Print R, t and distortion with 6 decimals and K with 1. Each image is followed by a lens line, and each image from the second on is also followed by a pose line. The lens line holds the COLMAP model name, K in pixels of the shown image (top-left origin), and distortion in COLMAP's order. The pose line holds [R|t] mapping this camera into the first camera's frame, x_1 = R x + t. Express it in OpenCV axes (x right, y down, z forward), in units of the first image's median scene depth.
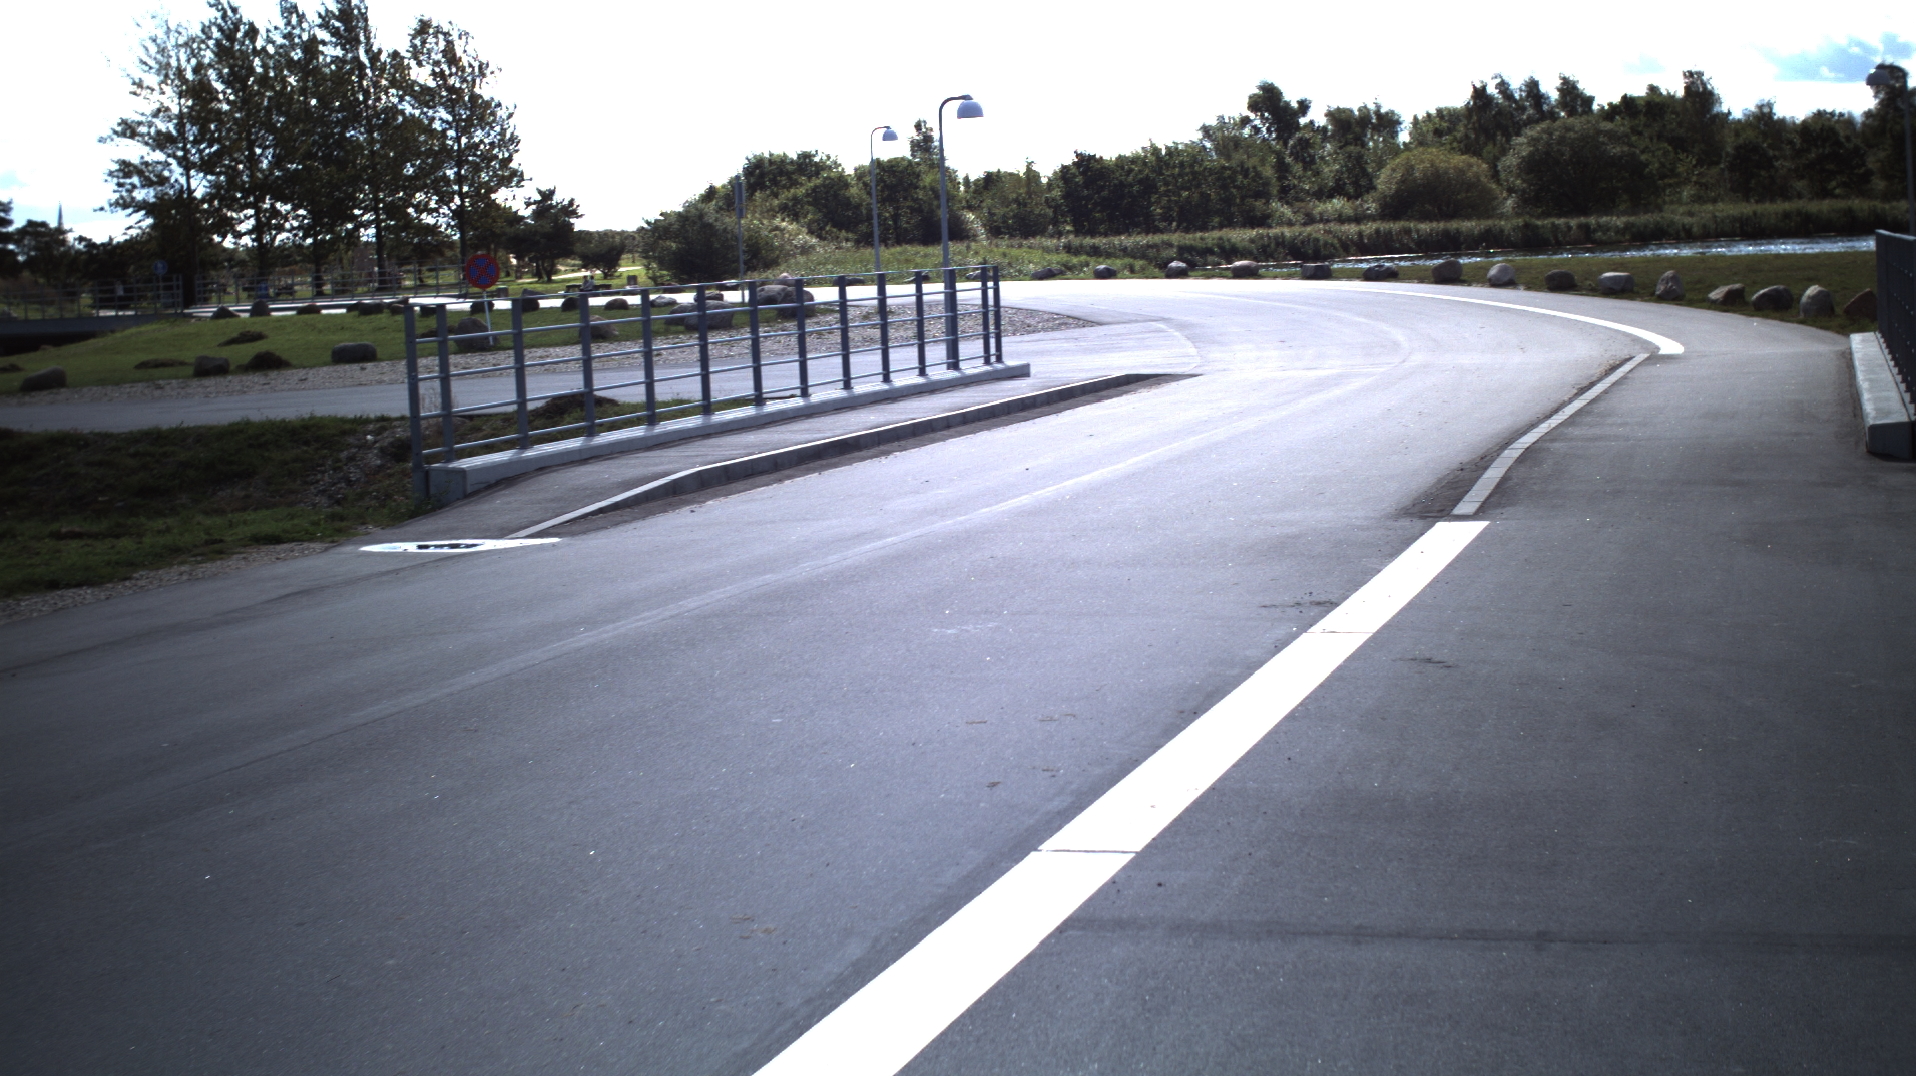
lens RADIAL K [[3507.2, 0, 1016.2], [0, 3507.2, 536.1], [0, 0, 1]] dist [-0.298892, 0.404493]
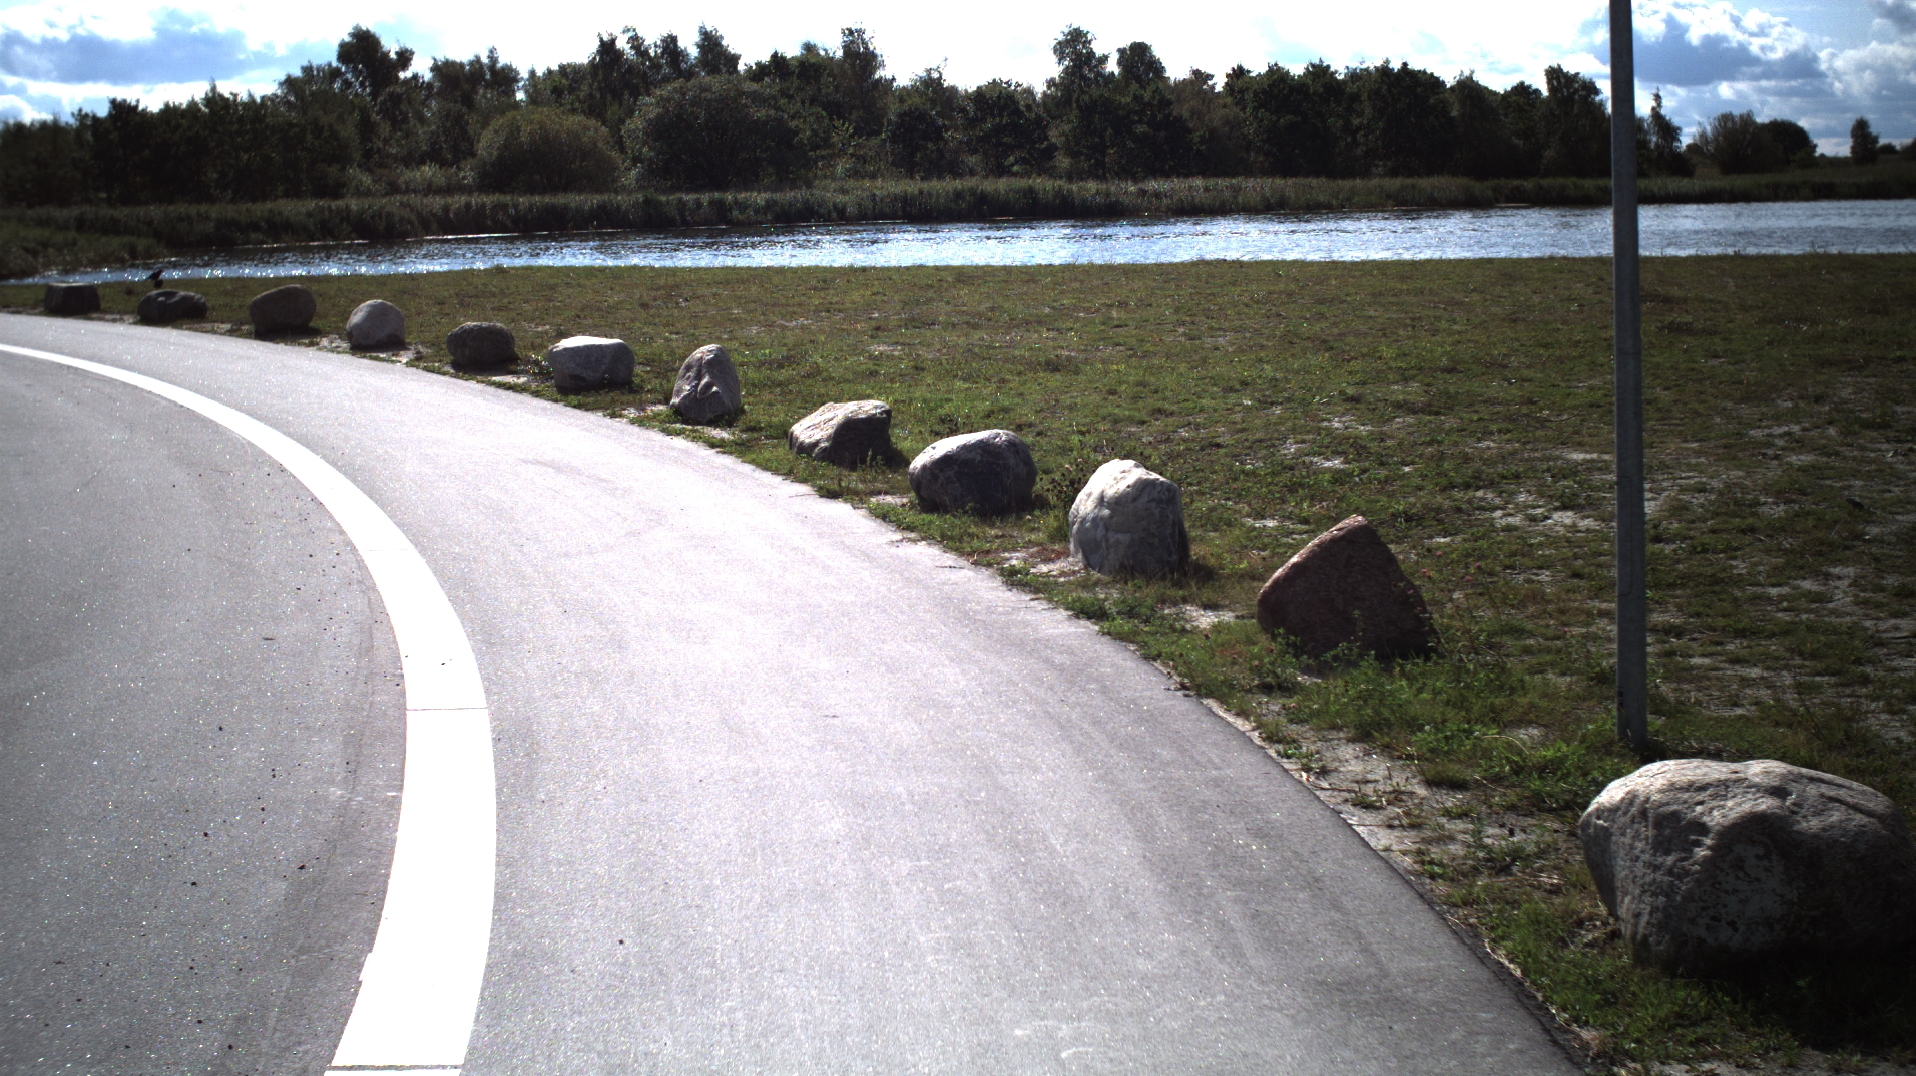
lens RADIAL K [[3507.2, 0, 1016.2], [0, 3507.2, 536.1], [0, 0, 1]] dist [-0.298892, 0.404493]
pose [[0.971463, 0.008077, 0.237054, 0.031191], [-0.010070, 0.999923, 0.007200, -0.014115], [-0.236977, -0.009382, 0.971470, 0.146525]]
